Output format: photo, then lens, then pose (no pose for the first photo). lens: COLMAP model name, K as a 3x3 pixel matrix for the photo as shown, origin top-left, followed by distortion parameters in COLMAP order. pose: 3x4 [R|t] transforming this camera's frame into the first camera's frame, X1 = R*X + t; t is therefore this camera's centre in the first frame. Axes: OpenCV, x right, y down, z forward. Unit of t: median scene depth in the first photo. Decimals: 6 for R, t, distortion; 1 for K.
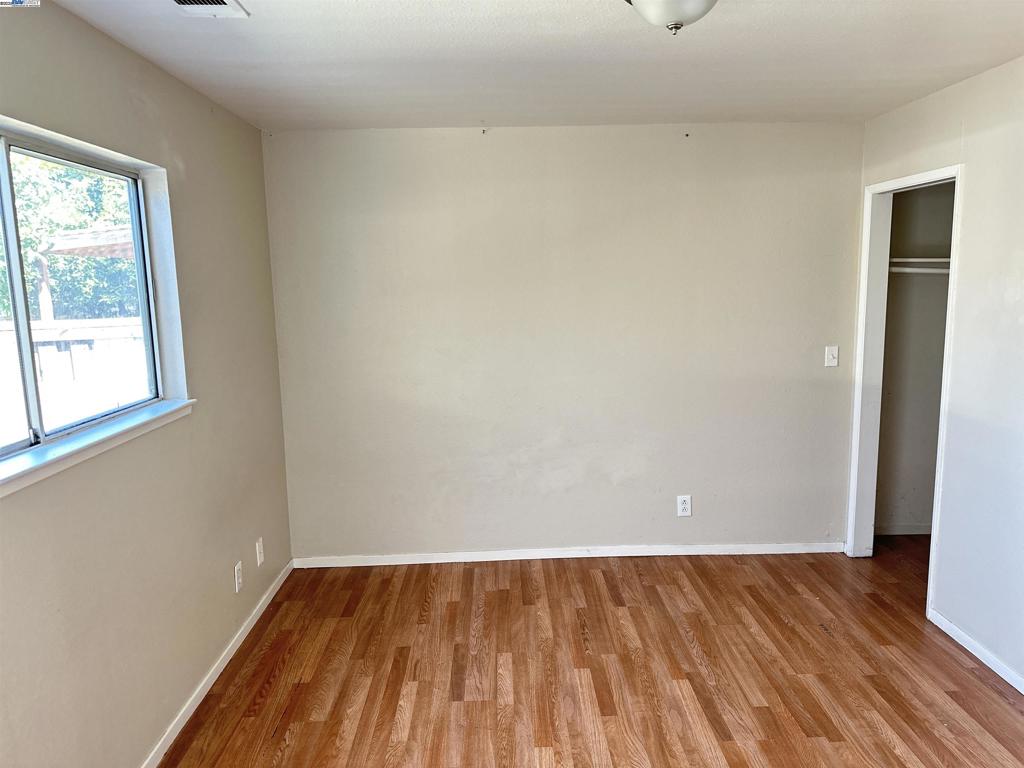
lens RADIAL K [[719.4, 0, 520.1], [0, 719.4, 381.6], [0, 0, 1]] dist [0.063229, -0.076039]
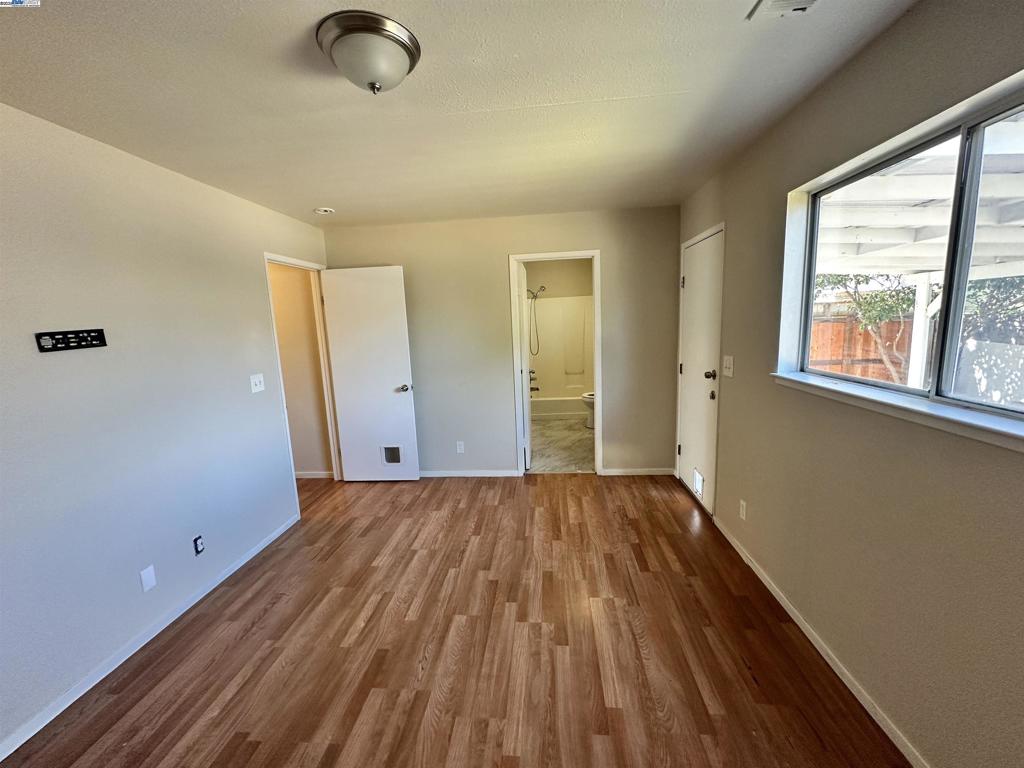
lens RADIAL K [[411.1, 0, 512.4], [0, 411.1, 375.7], [0, 0, 1]] dist [-0.002770, 0.000548]
pose [[-0.989909, 0.044721, 0.134465, -0.056030], [0.080697, 0.957910, 0.275493, -0.126080], [-0.116485, 0.283564, -0.951852, 1.126880]]
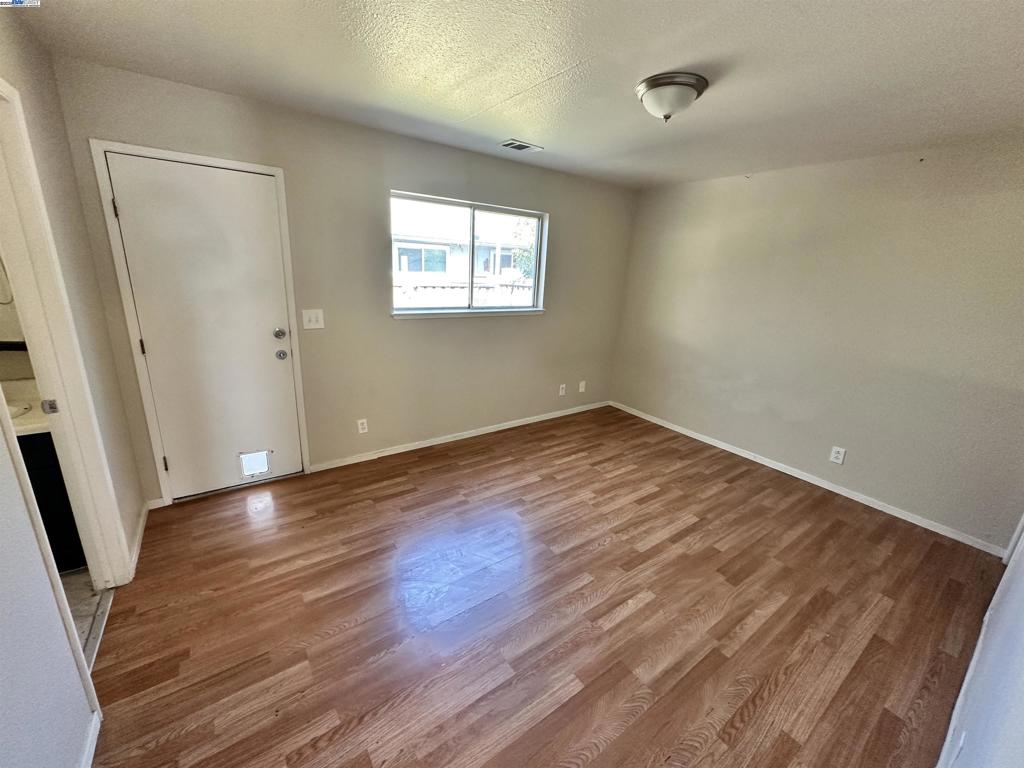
lens RADIAL K [[411.1, 0, 518.0], [0, 411.1, 381.7], [0, 0, 1]] dist [-0.002770, 0.000548]
pose [[0.556155, 0.272167, -0.785250, 0.610913], [-0.184013, 0.961731, 0.203008, -0.005469], [0.810451, 0.031592, 0.584954, 0.097908]]
